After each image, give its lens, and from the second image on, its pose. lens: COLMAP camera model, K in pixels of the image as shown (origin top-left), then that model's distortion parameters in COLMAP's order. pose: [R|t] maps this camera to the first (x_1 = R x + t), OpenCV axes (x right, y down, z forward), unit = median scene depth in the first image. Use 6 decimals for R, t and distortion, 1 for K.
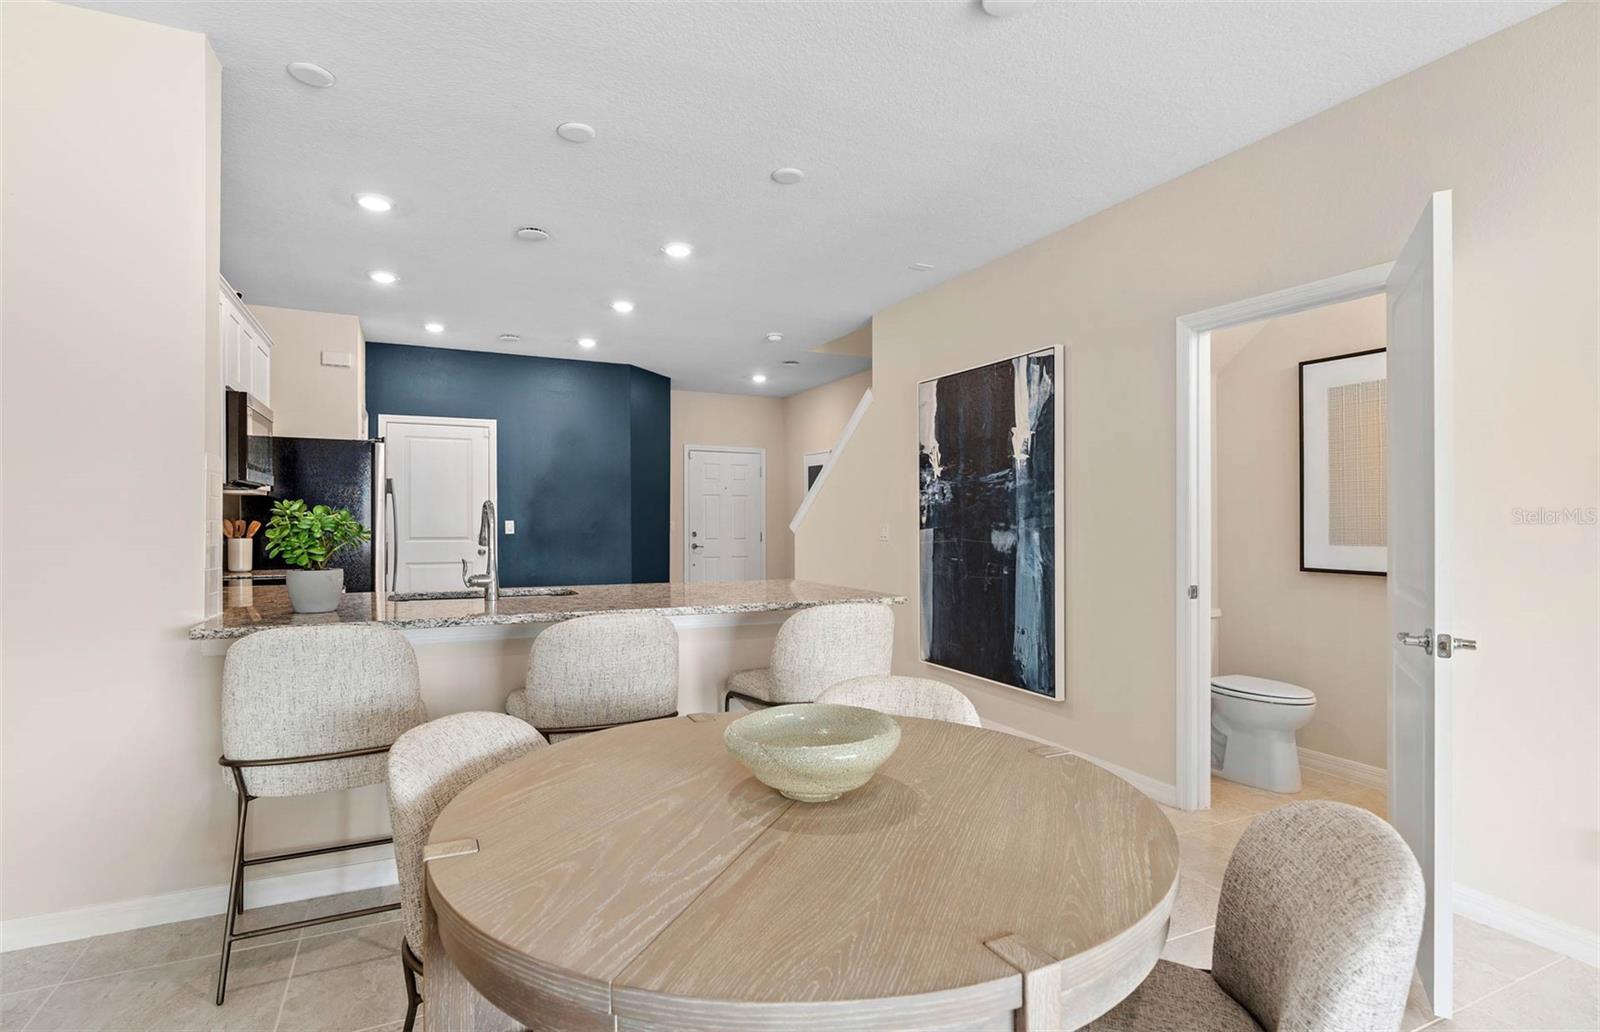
lens RADIAL K [[807.1, 0, 796.5], [0, 807.1, 514.5], [0, 0, 1]] dist [0.002880, -0.000363]
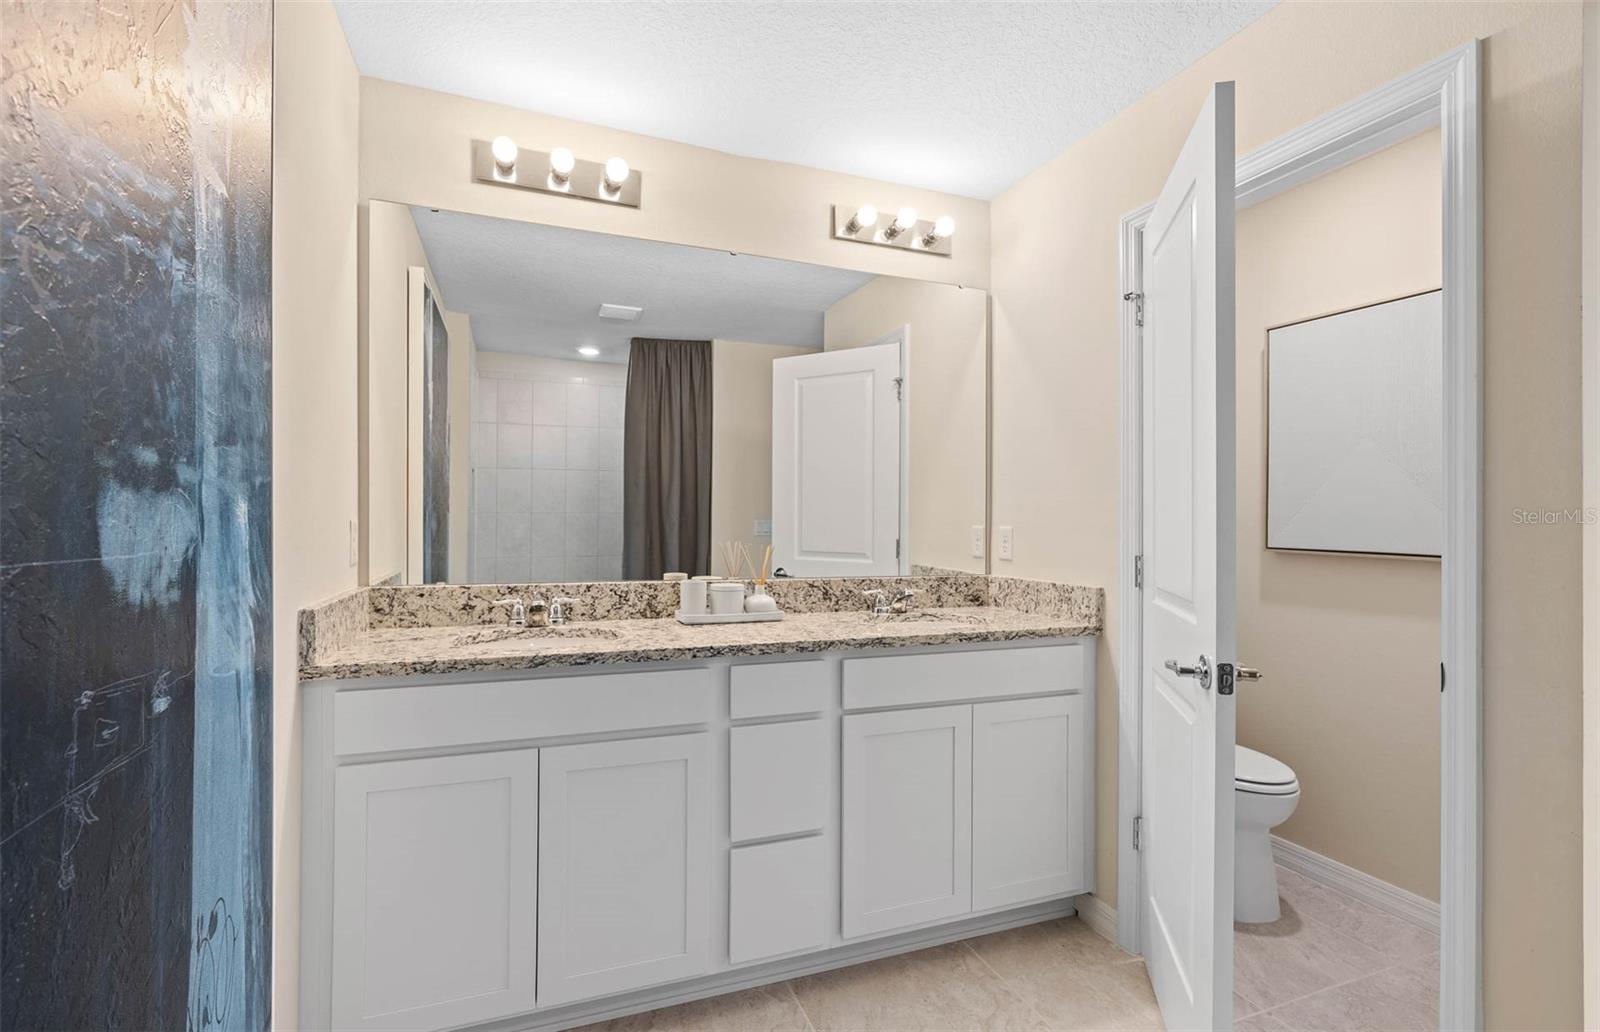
lens RADIAL K [[727.0, 0, 807.4], [0, 727.0, 522.5], [0, 0, 1]] dist [-0.008265, 0.002893]
pose [[-0.997998, -0.013891, 0.061705, 0.092819], [-0.013962, 0.999902, -0.000714, 0.025751], [-0.061689, -0.001575, -0.998094, 1.167893]]
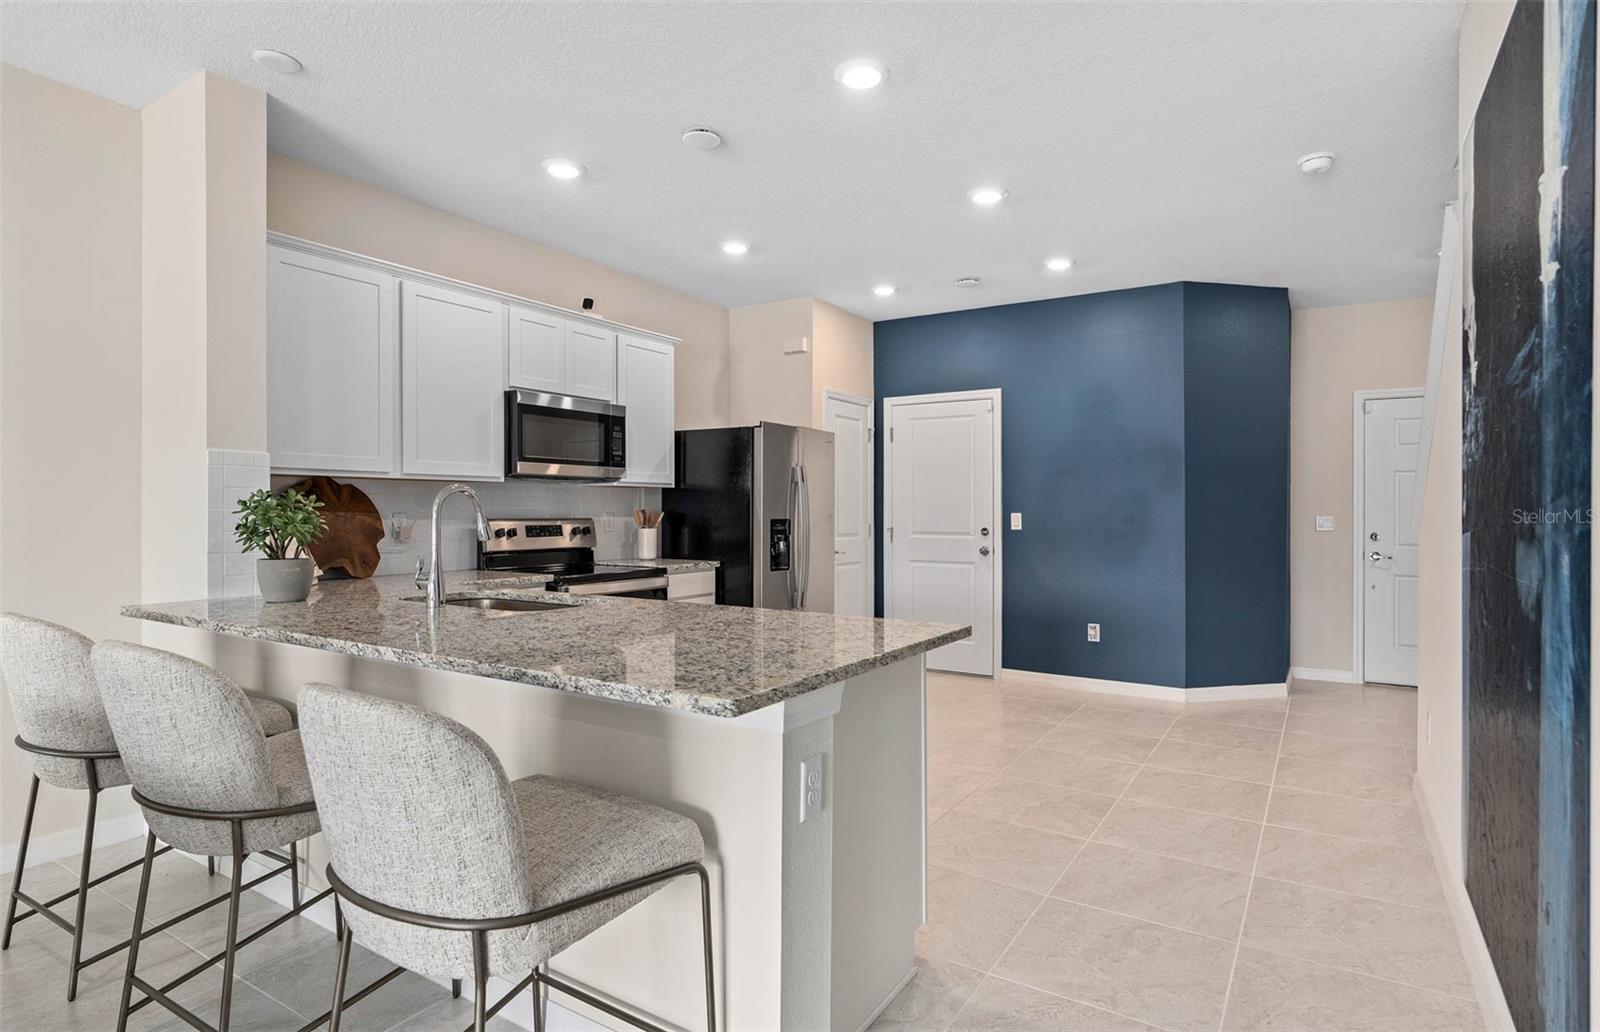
lens RADIAL K [[842.0, 0, 807.4], [0, 842.0, 512.6], [0, 0, 1]] dist [0.023791, 0.001046]
pose [[0.550624, -0.000142, -0.834753, 0.374304], [0.003085, 0.999994, 0.001865, 0.008050], [0.834748, -0.003602, 0.550621, 0.614778]]
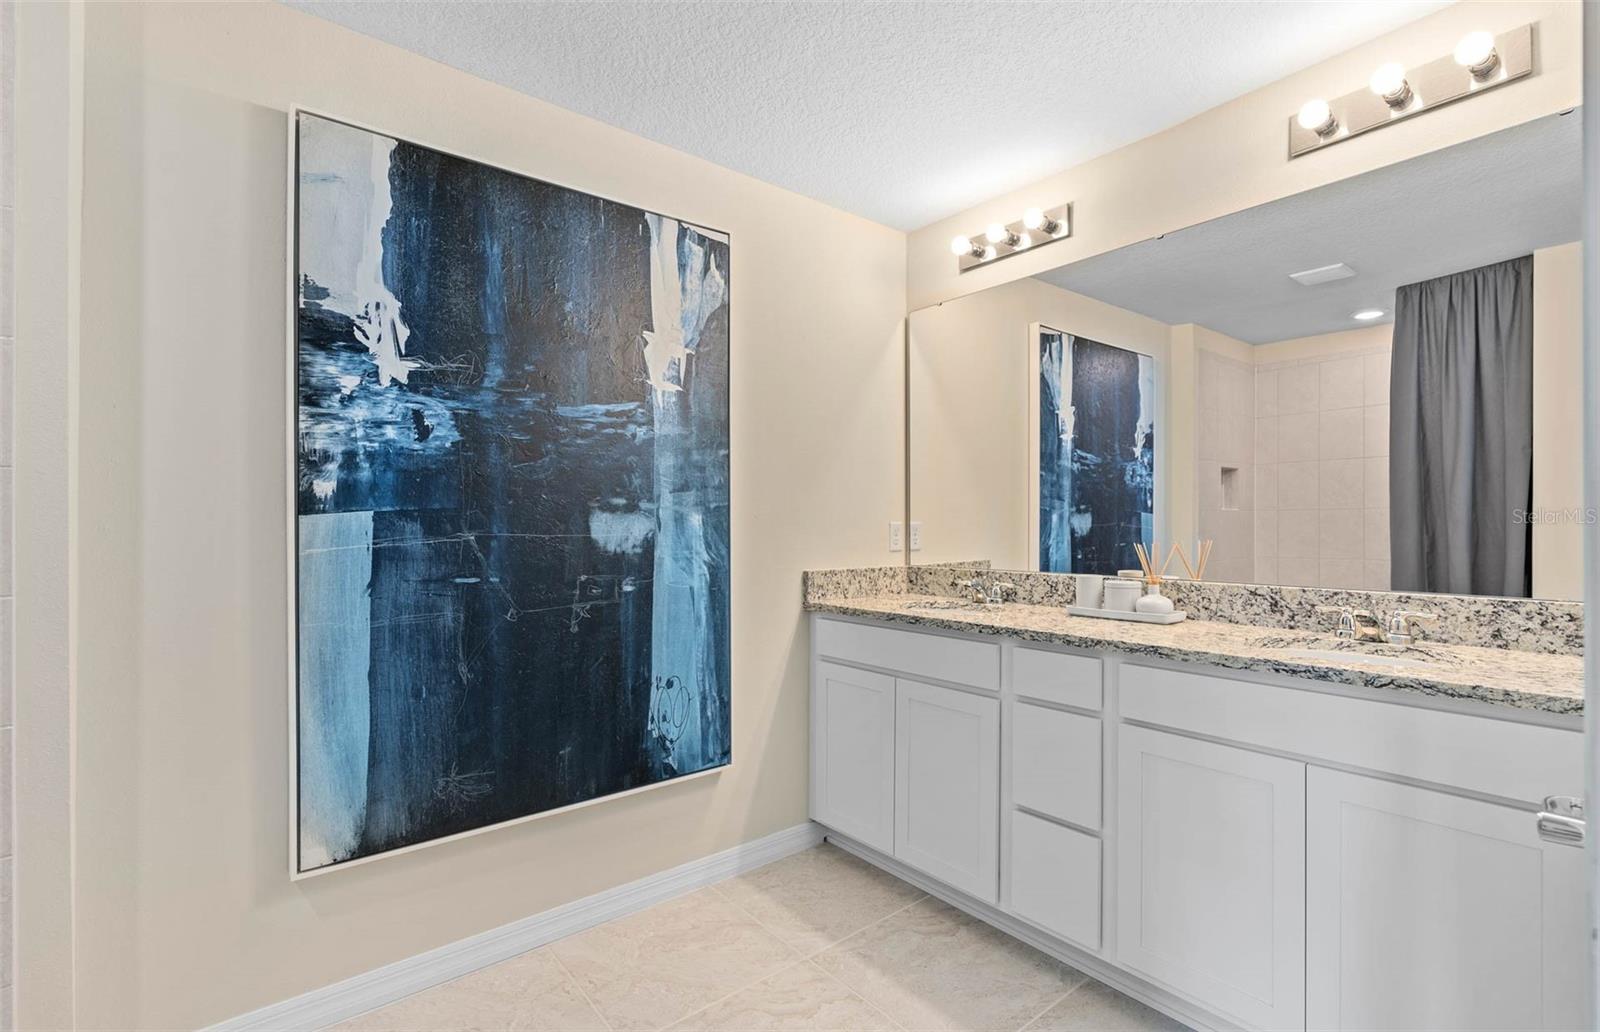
lens RADIAL K [[727.0, 0, 770.0], [0, 727.0, 516.4], [0, 0, 1]] dist [-0.008265, 0.002893]
pose [[-0.224834, 0.007296, 0.974370, -0.247095], [0.004615, 0.999969, -0.006423, 0.026292], [-0.974386, 0.003053, -0.224860, 1.020036]]
